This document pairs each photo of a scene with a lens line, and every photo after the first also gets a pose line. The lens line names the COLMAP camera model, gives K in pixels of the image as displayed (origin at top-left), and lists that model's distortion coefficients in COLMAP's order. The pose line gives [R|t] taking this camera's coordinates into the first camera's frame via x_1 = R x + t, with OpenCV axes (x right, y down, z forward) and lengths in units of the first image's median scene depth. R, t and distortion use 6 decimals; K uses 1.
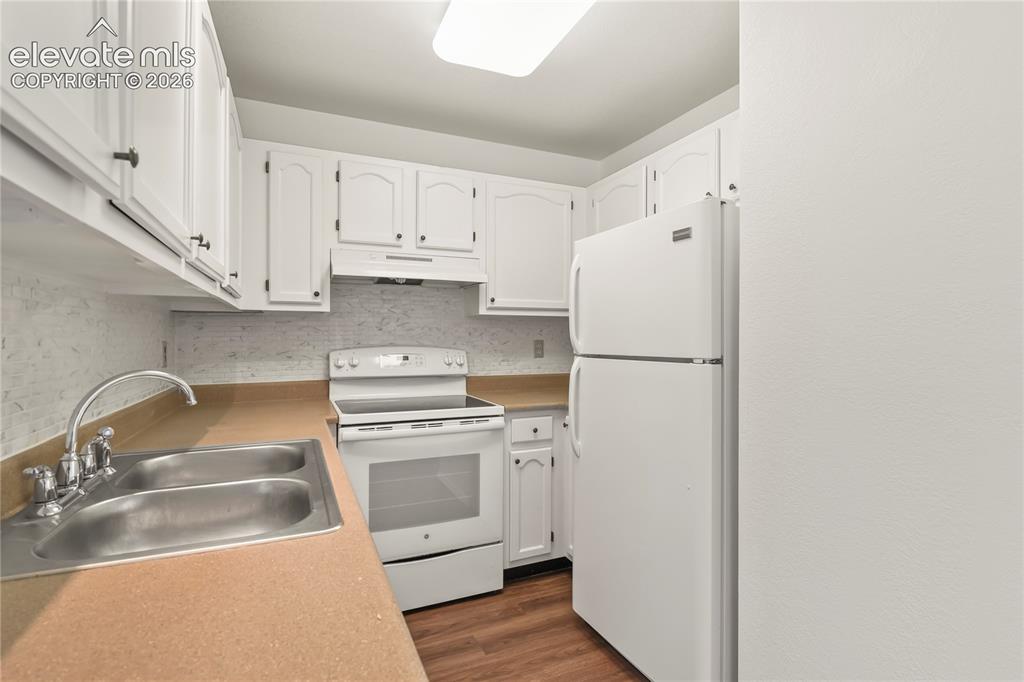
lens RADIAL K [[495.6, 0, 518.5], [0, 495.6, 339.4], [0, 0, 1]] dist [-0.004840, -0.005767]
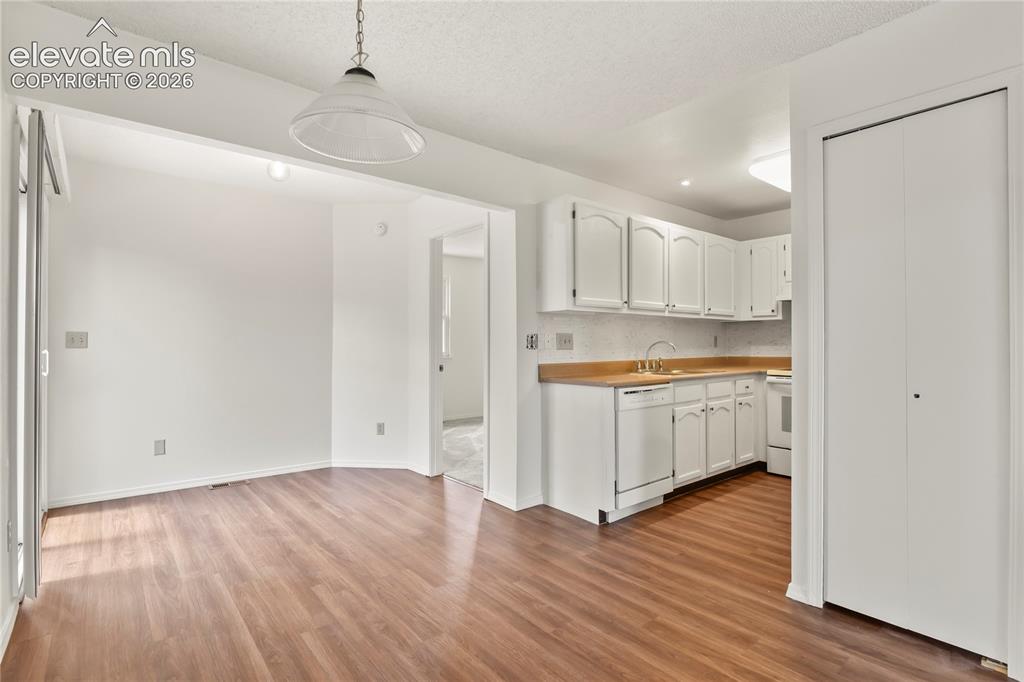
lens RADIAL K [[495.6, 0, 515.2], [0, 495.6, 340.3], [0, 0, 1]] dist [-0.004840, -0.005767]
pose [[0.257649, -0.007731, -0.966208, 1.197463], [-0.000477, 0.999967, -0.008128, 0.040645], [0.966239, 0.002555, 0.257636, -0.483259]]
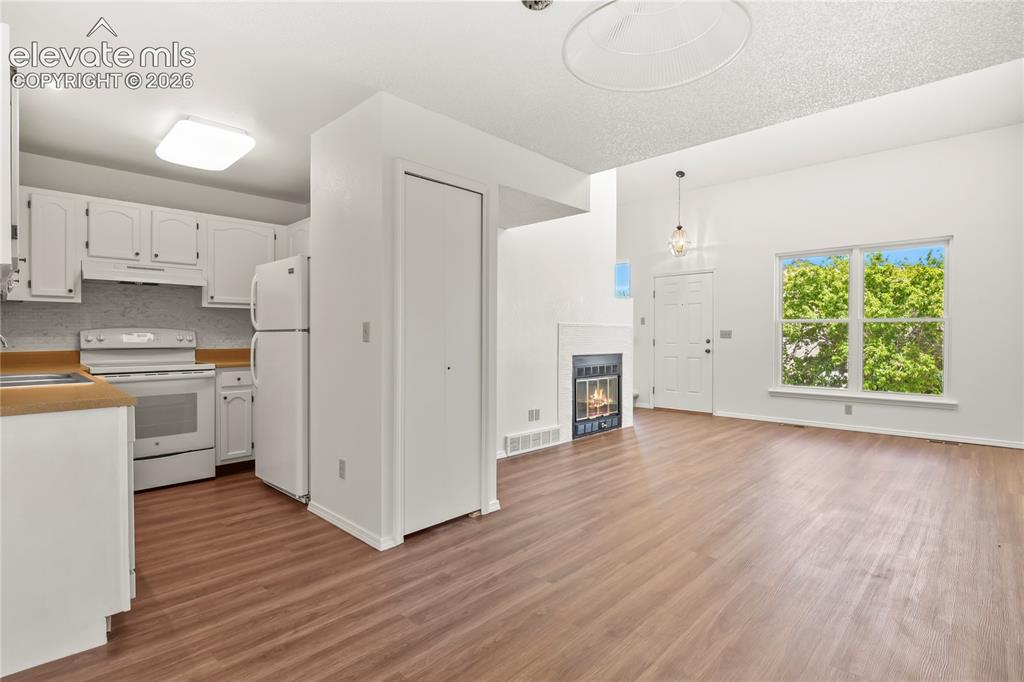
lens RADIAL K [[495.6, 0, 519.7], [0, 495.6, 338.5], [0, 0, 1]] dist [-0.004840, -0.005767]
pose [[0.927465, -0.001896, 0.373906, 0.291694], [-0.000769, 0.999975, 0.006979, 0.040542], [-0.373910, -0.006760, 0.927440, -0.872345]]
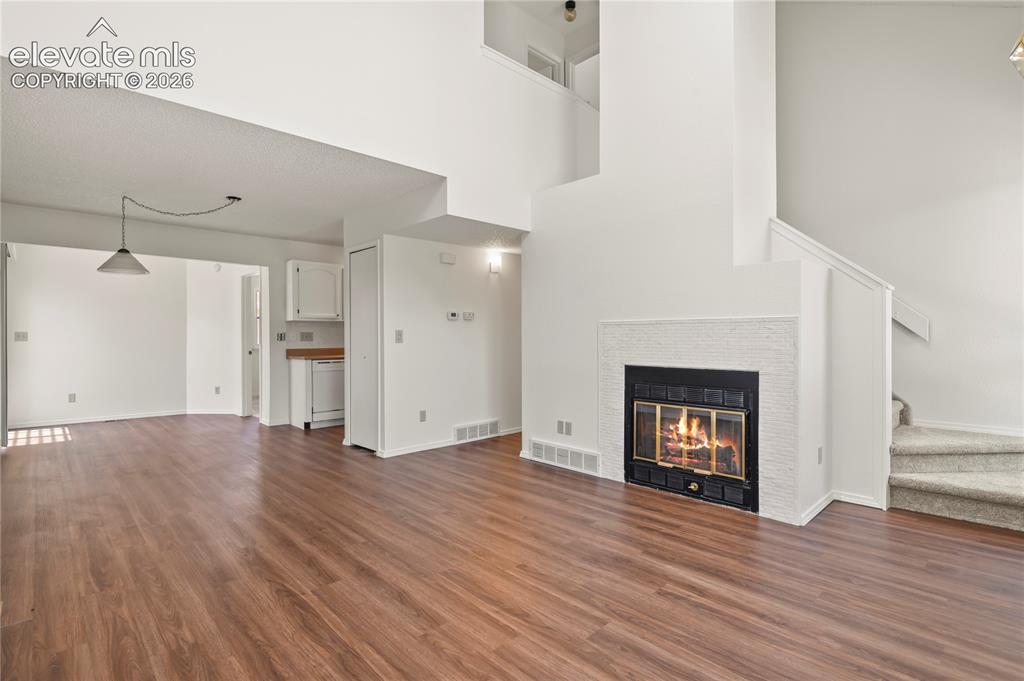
lens RADIAL K [[495.6, 0, 515.8], [0, 495.6, 332.5], [0, 0, 1]] dist [-0.004840, -0.005767]
pose [[0.333037, -0.010947, -0.942850, 2.799780], [0.003242, 0.999940, -0.010464, 0.042760], [0.942908, 0.000428, 0.333052, 0.253582]]
